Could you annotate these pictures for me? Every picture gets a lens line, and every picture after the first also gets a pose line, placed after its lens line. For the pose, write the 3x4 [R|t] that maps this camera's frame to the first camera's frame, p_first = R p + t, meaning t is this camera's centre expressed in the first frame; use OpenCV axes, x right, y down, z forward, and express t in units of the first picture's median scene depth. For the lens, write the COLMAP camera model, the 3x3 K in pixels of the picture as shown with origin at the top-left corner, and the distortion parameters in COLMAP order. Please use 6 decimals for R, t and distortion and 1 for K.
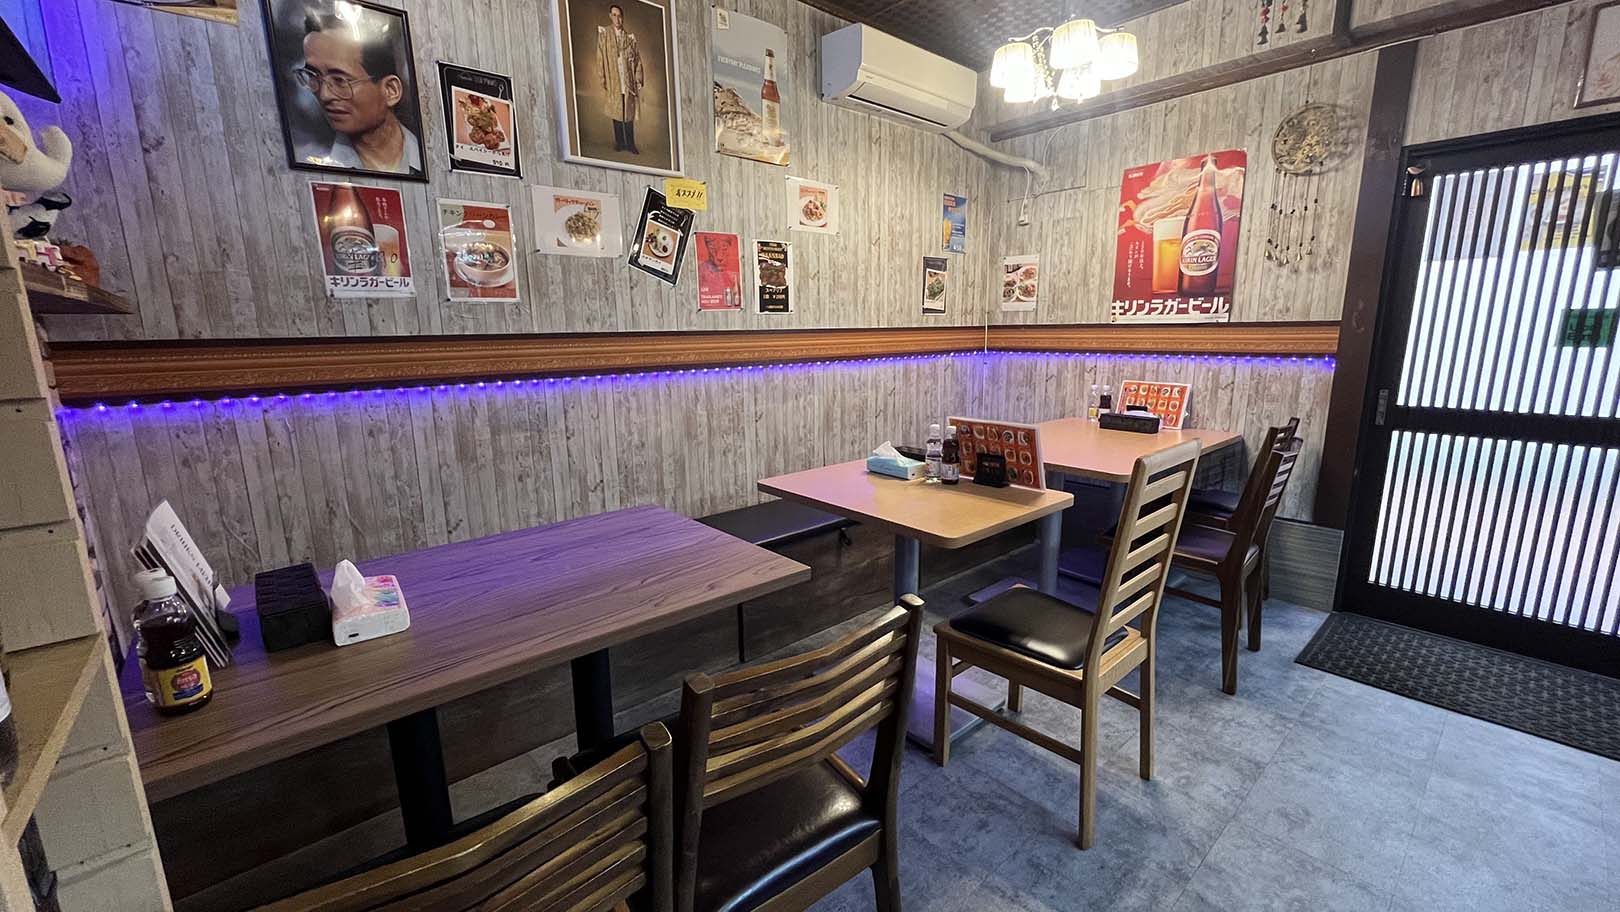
lens RADIAL K [[644.7, 0, 812.3], [0, 644.7, 457.7], [0, 0, 1]] dist [-0.001493, 0.000027]
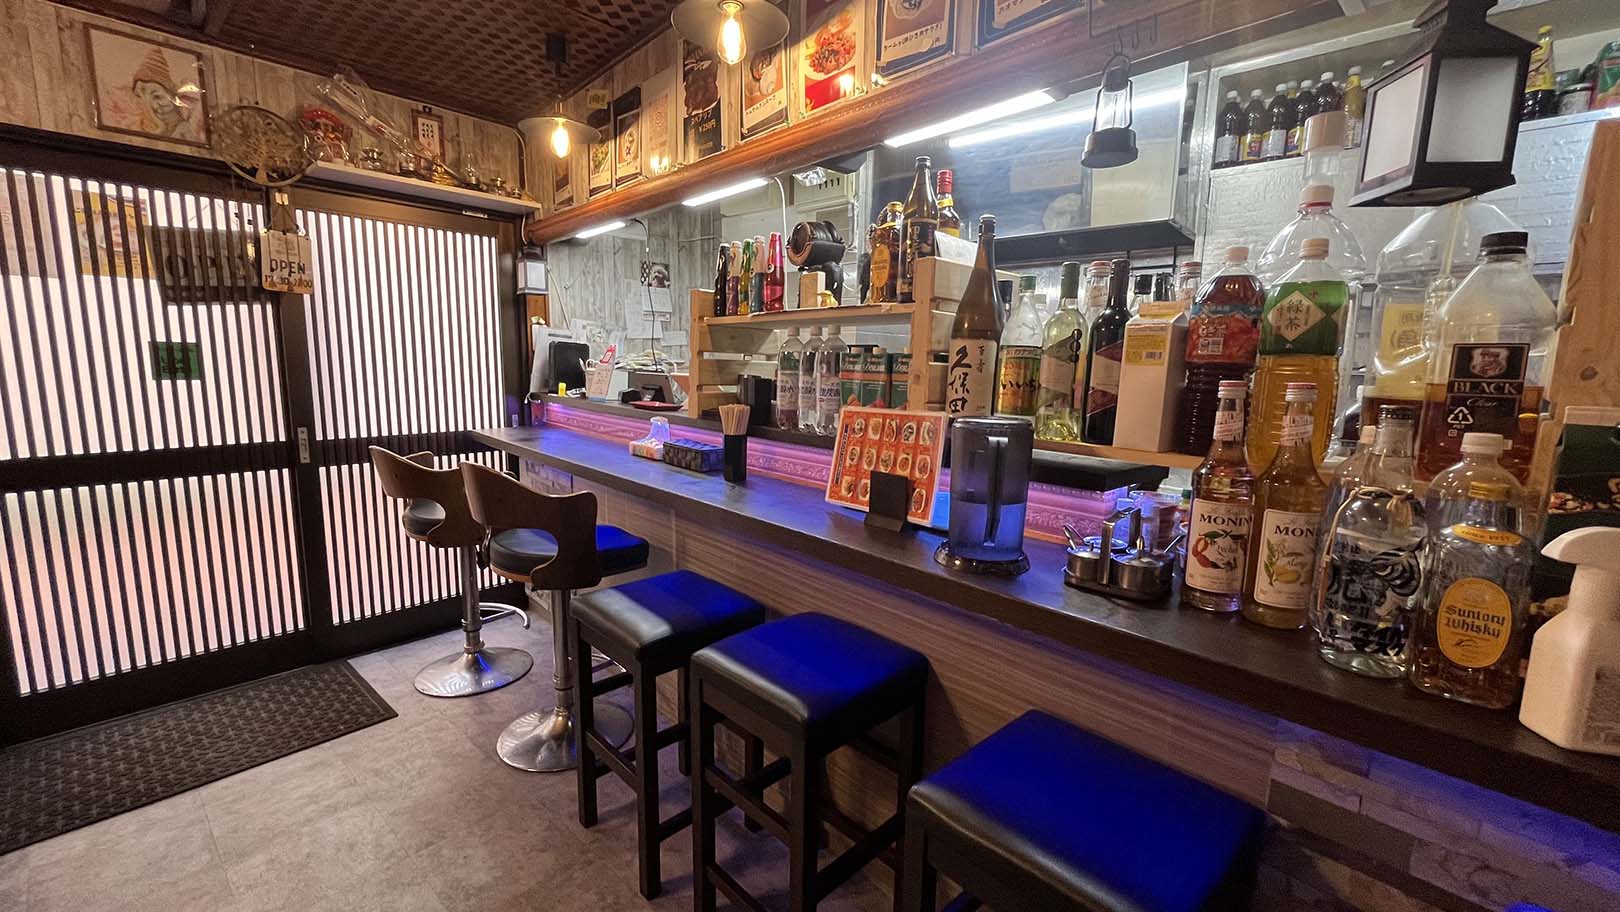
lens RADIAL K [[644.7, 0, 804.8], [0, 644.7, 458.5], [0, 0, 1]] dist [-0.001493, 0.000027]
pose [[-0.119633, -0.125351, 0.984873, 0.070321], [0.184343, 0.971943, 0.146098, -0.019197], [-0.975554, 0.199032, -0.093169, 0.162998]]
